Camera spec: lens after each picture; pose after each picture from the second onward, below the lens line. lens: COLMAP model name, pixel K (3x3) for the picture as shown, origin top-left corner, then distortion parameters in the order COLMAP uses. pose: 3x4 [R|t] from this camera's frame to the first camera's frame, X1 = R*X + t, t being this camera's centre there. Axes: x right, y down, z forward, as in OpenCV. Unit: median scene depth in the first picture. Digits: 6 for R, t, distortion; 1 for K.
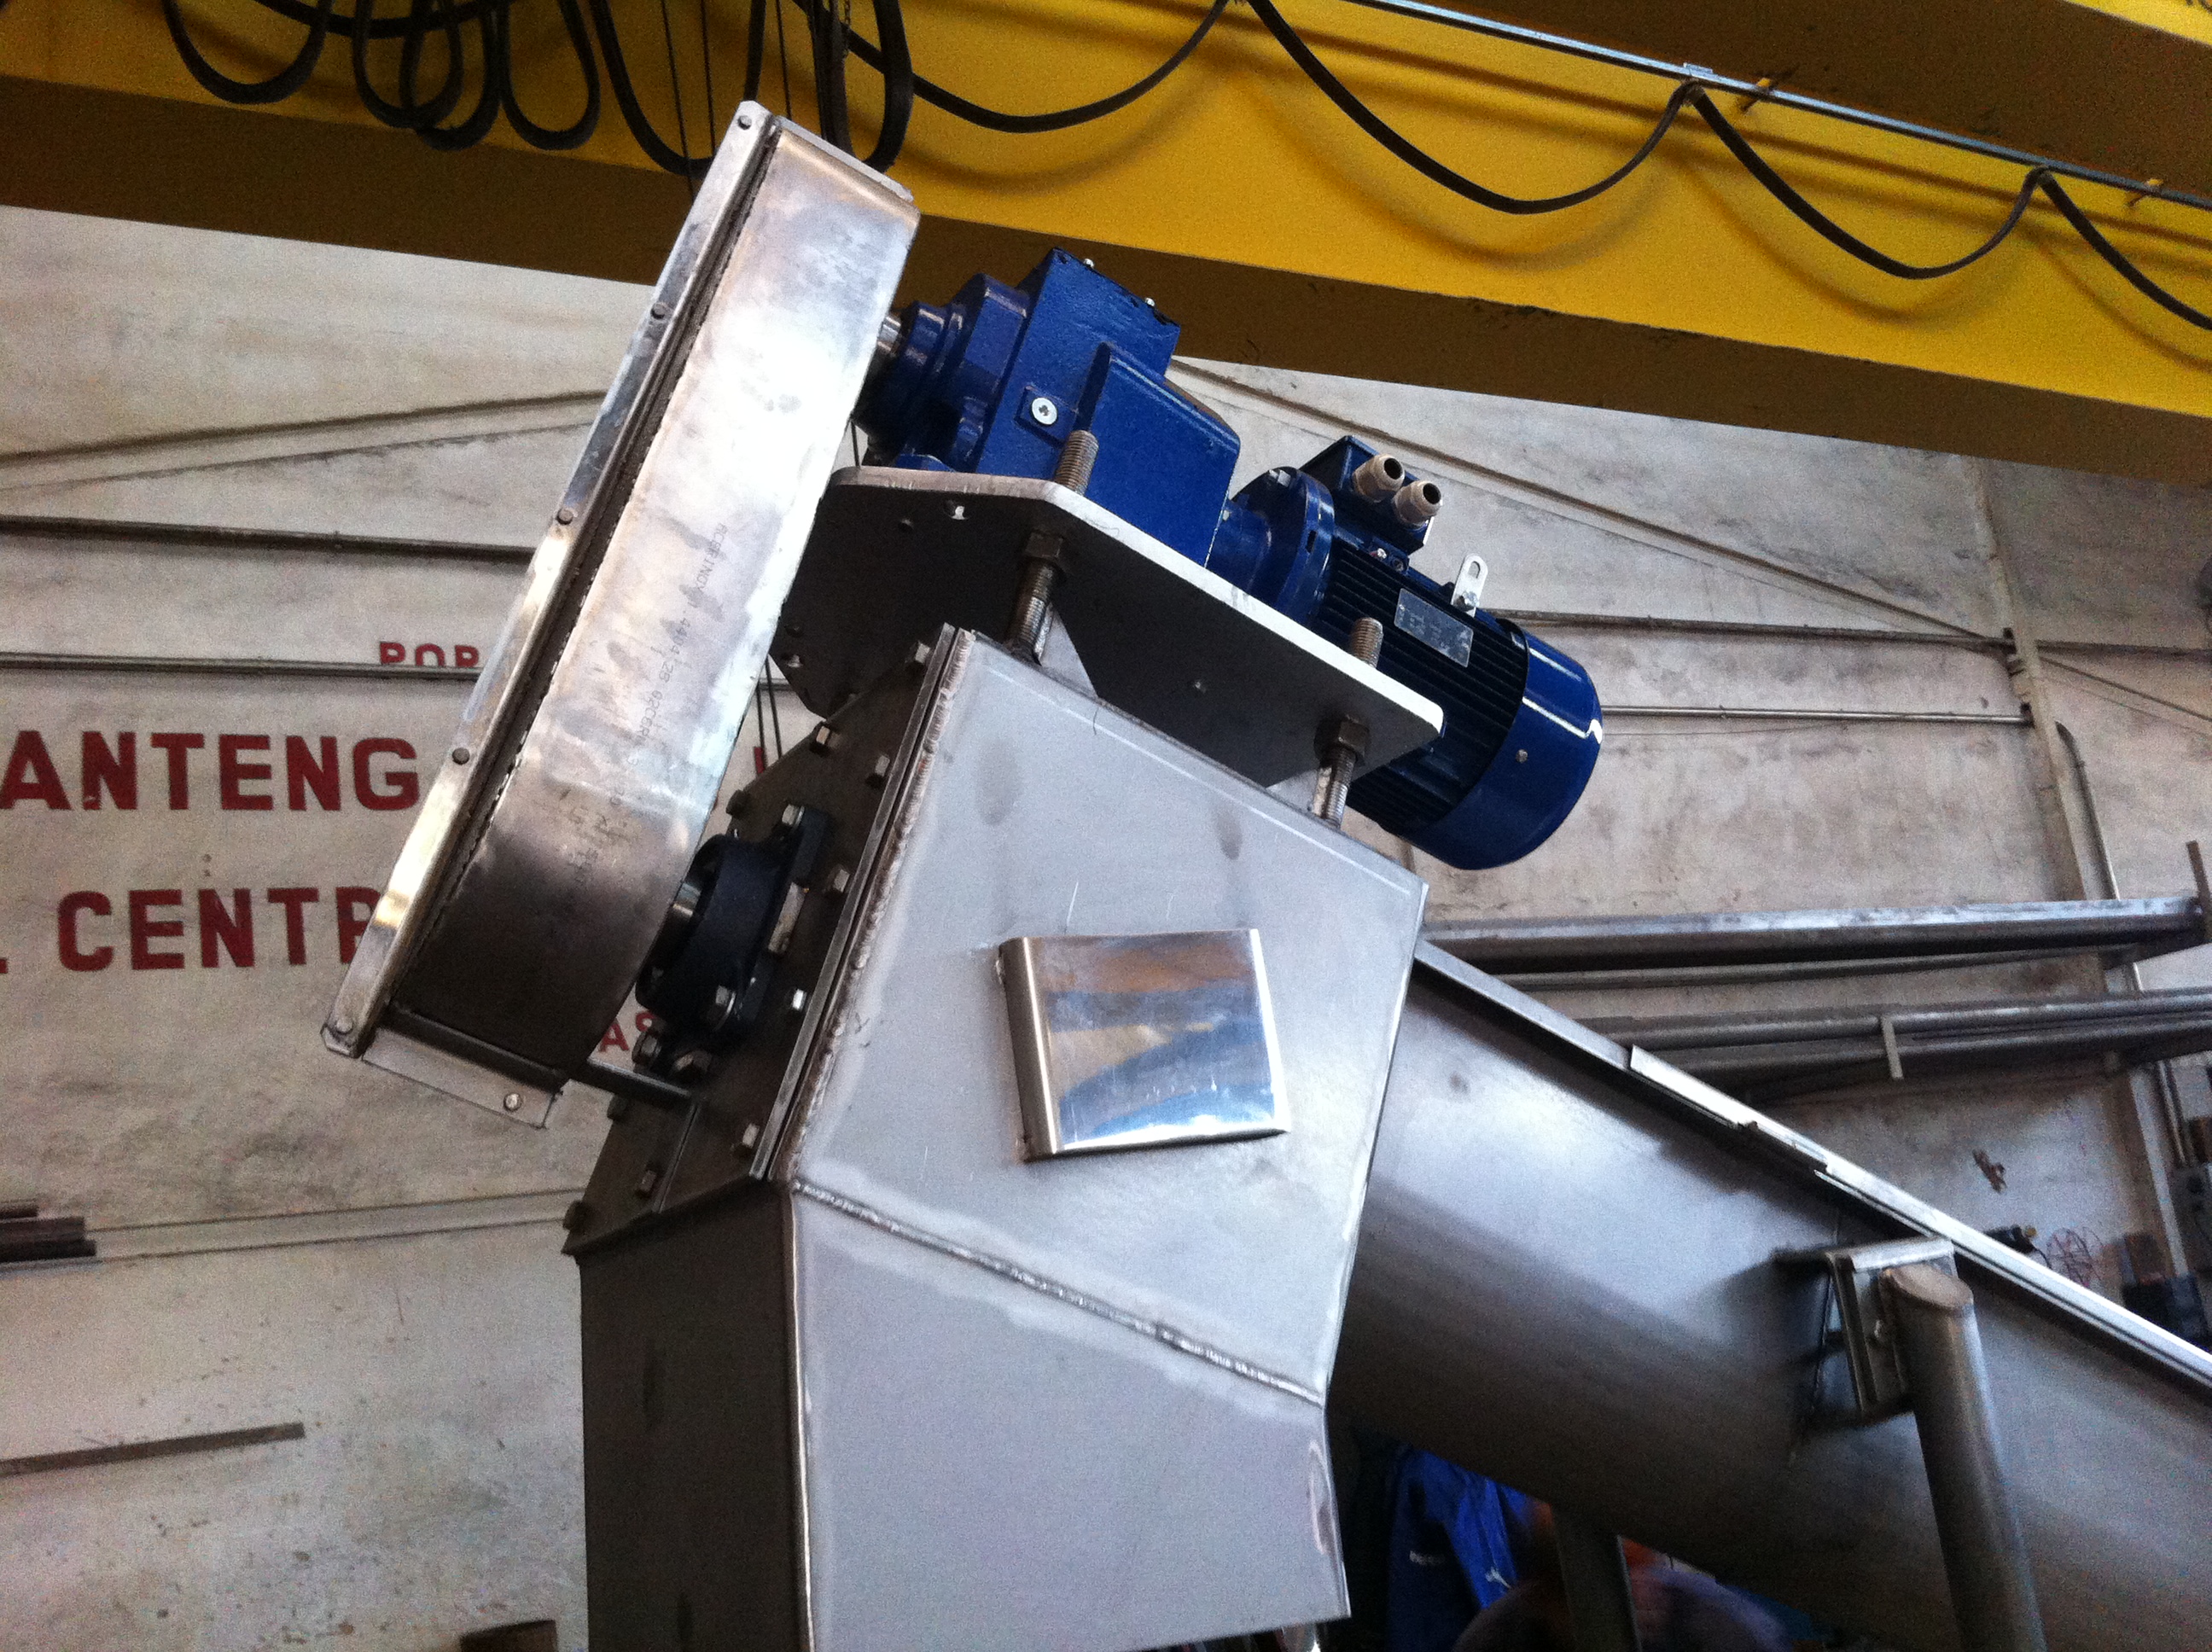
lens RADIAL K [[2139.4, 0, 1118.5], [0, 2139.4, 821.3], [0, 0, 1]] dist [0.001339, 0.000000]
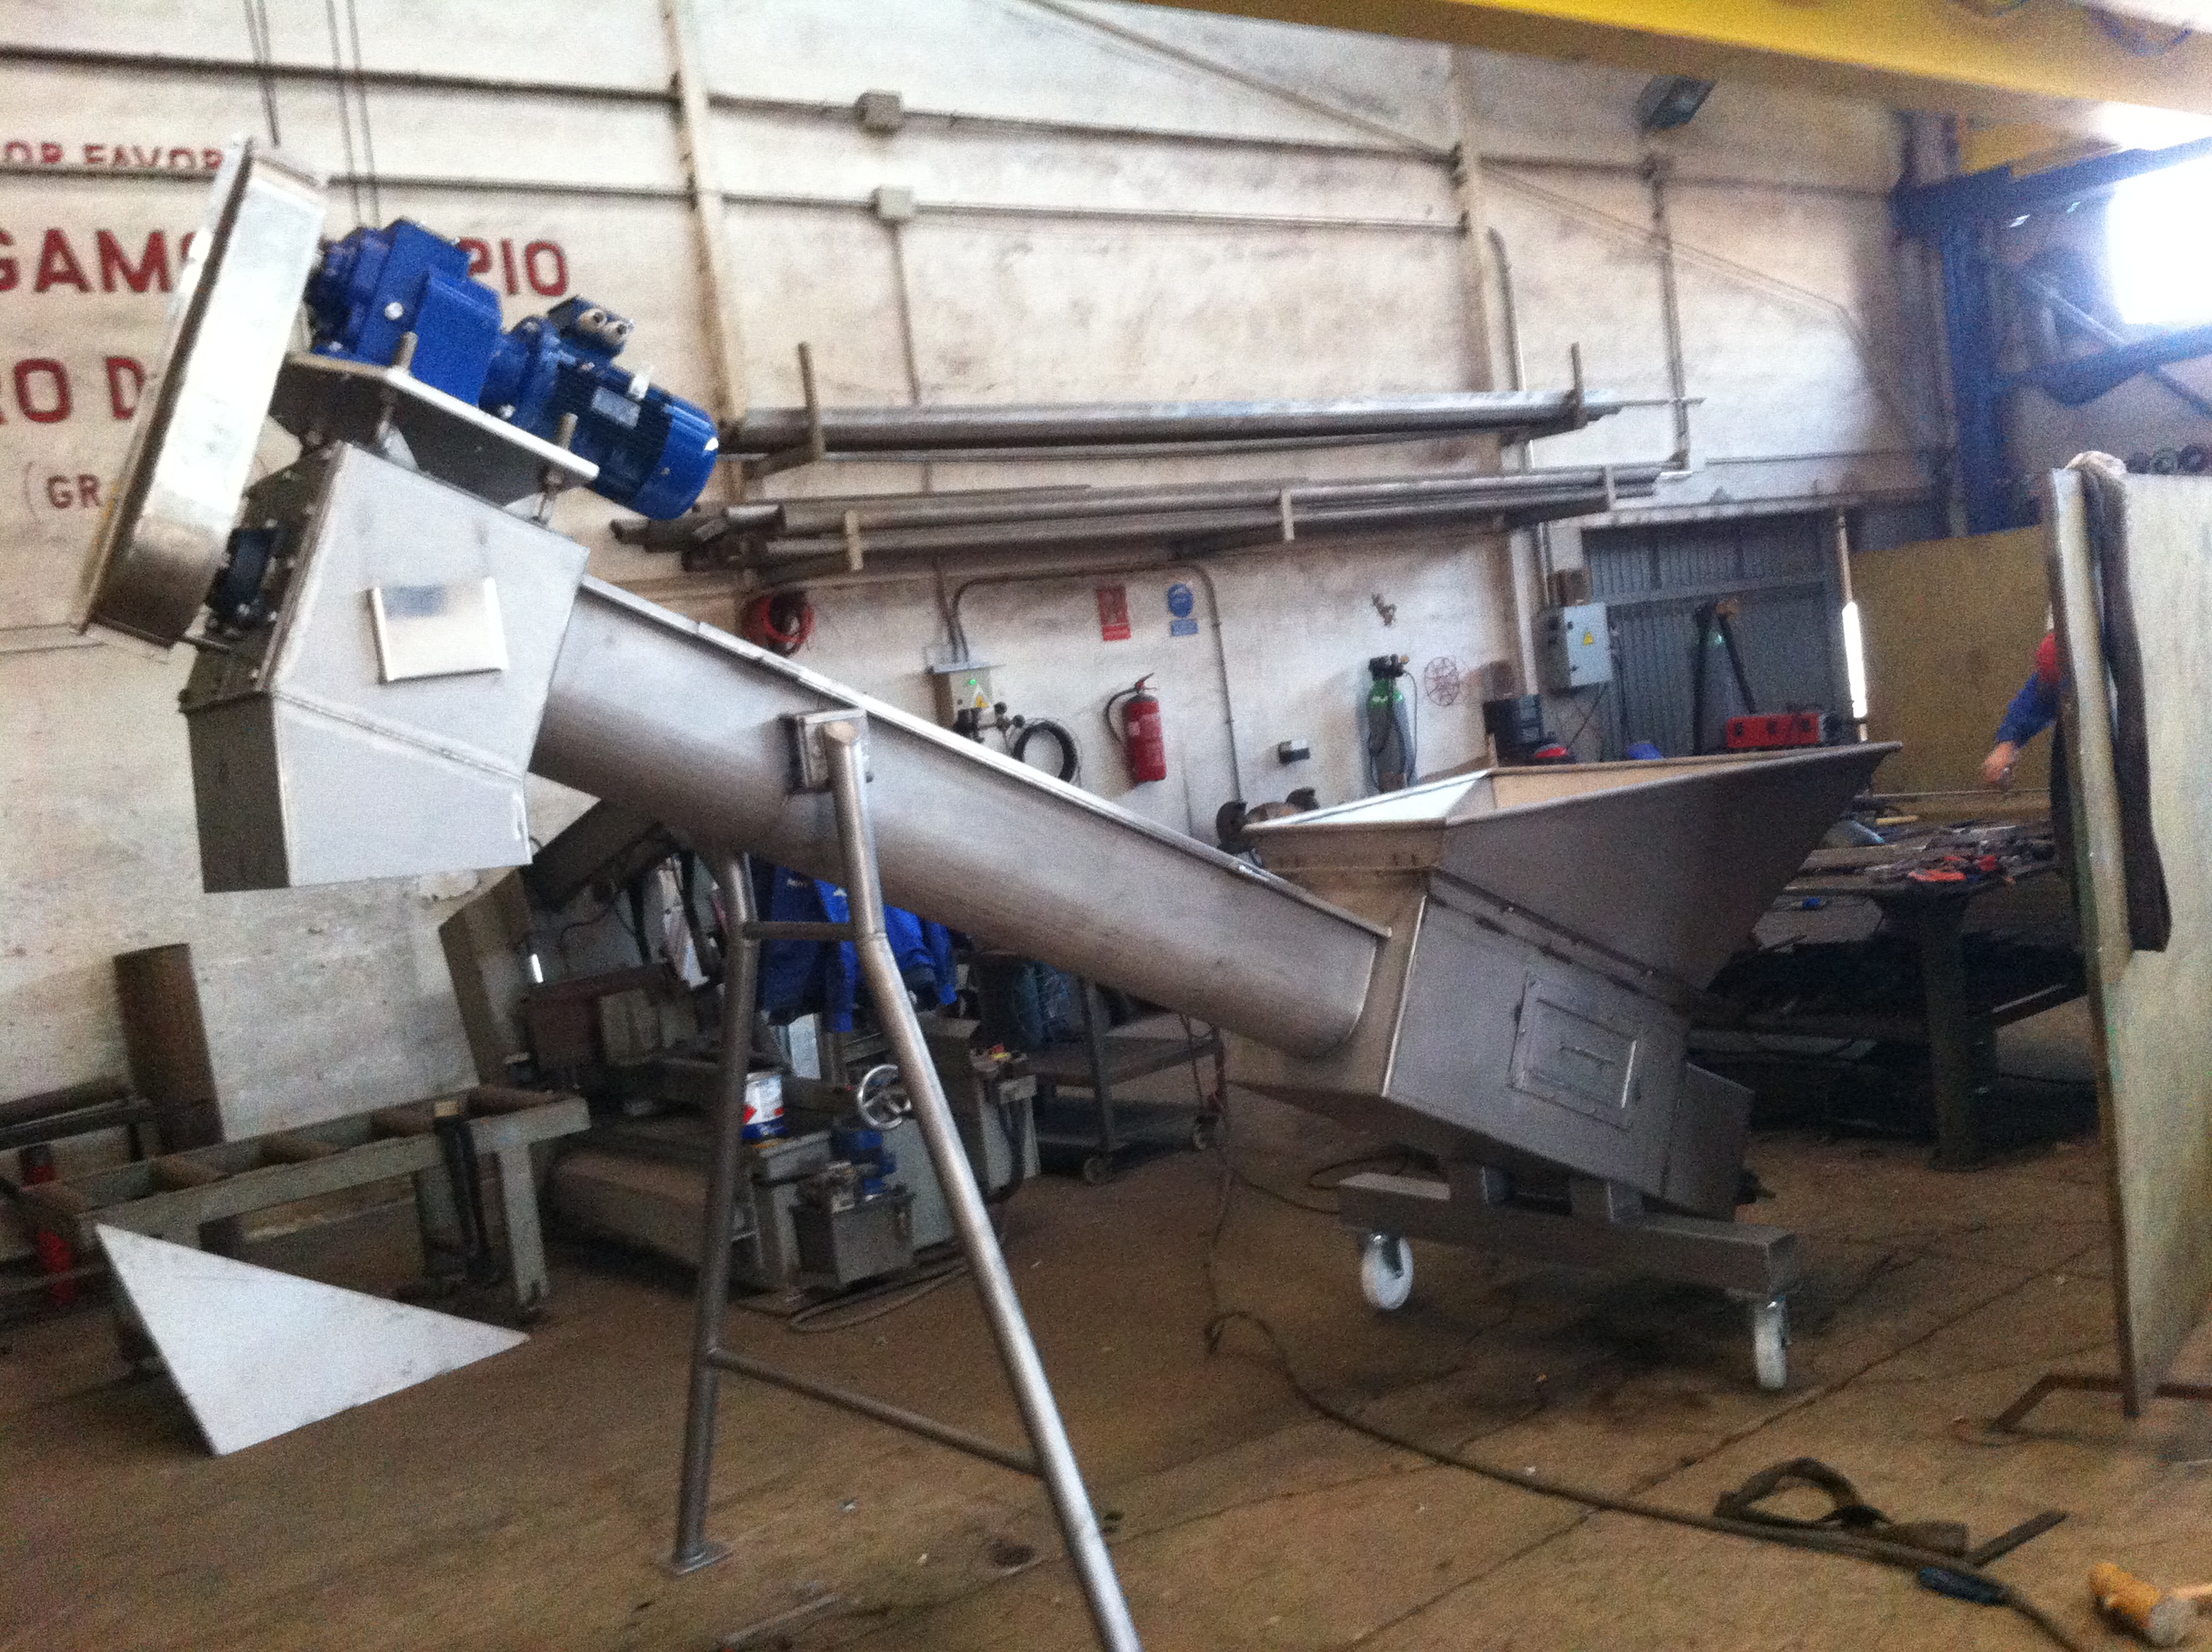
lens RADIAL K [[2139.4, 0, 1093.2], [0, 2139.4, 842.8], [0, 0, 1]] dist [0.001339, 0.000000]
pose [[0.988075, 0.002867, 0.153949, 0.053512], [-0.046800, 0.958117, 0.282527, -0.054071], [-0.146691, -0.286362, 0.946825, -0.203049]]
